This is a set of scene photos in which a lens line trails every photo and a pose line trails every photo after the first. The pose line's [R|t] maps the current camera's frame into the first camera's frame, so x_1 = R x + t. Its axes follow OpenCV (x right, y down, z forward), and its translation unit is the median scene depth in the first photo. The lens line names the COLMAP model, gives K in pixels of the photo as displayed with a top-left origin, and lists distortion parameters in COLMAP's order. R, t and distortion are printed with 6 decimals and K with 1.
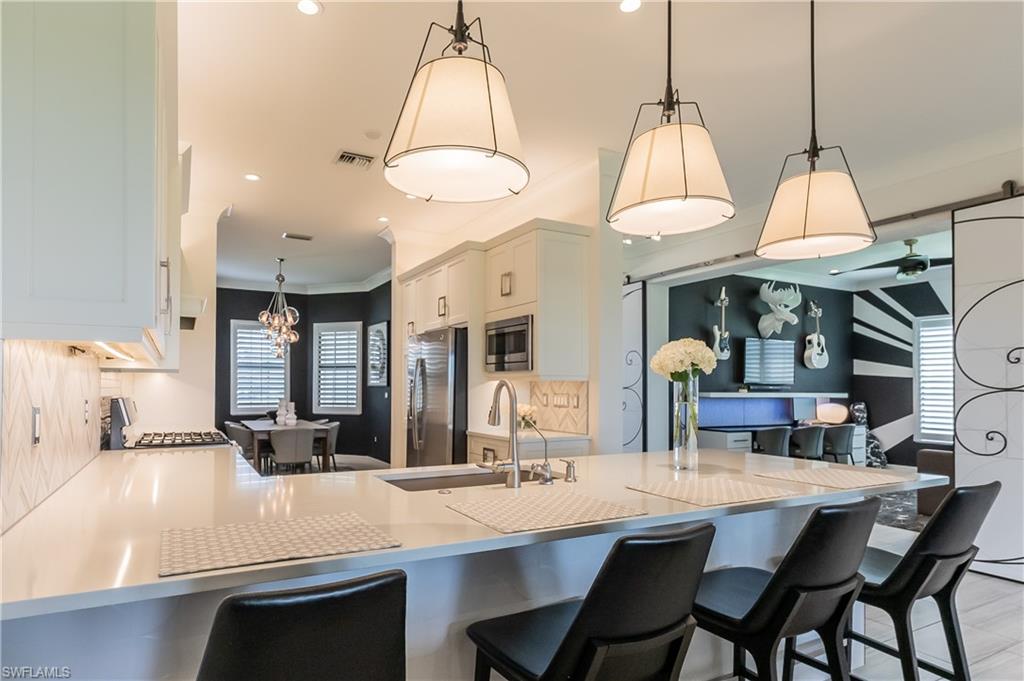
lens RADIAL K [[551.3, 0, 476.0], [0, 551.3, 380.2], [0, 0, 1]] dist [-0.001829, -0.000770]
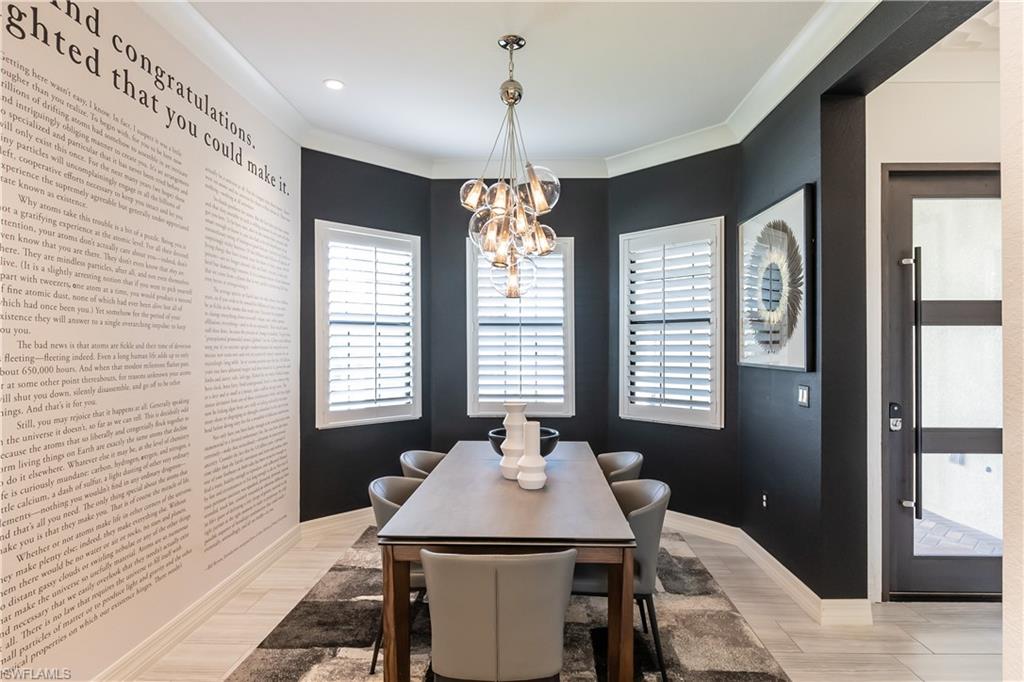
lens RADIAL K [[560.7, 0, 512.0], [0, 560.7, 341.0], [0, 0, 1]] dist [-0.003593, -0.000179]
pose [[0.861519, -0.006799, -0.507679, -0.155200], [0.008170, 0.999967, 0.000472, -0.011191], [0.507659, -0.004554, 0.861546, 0.652916]]
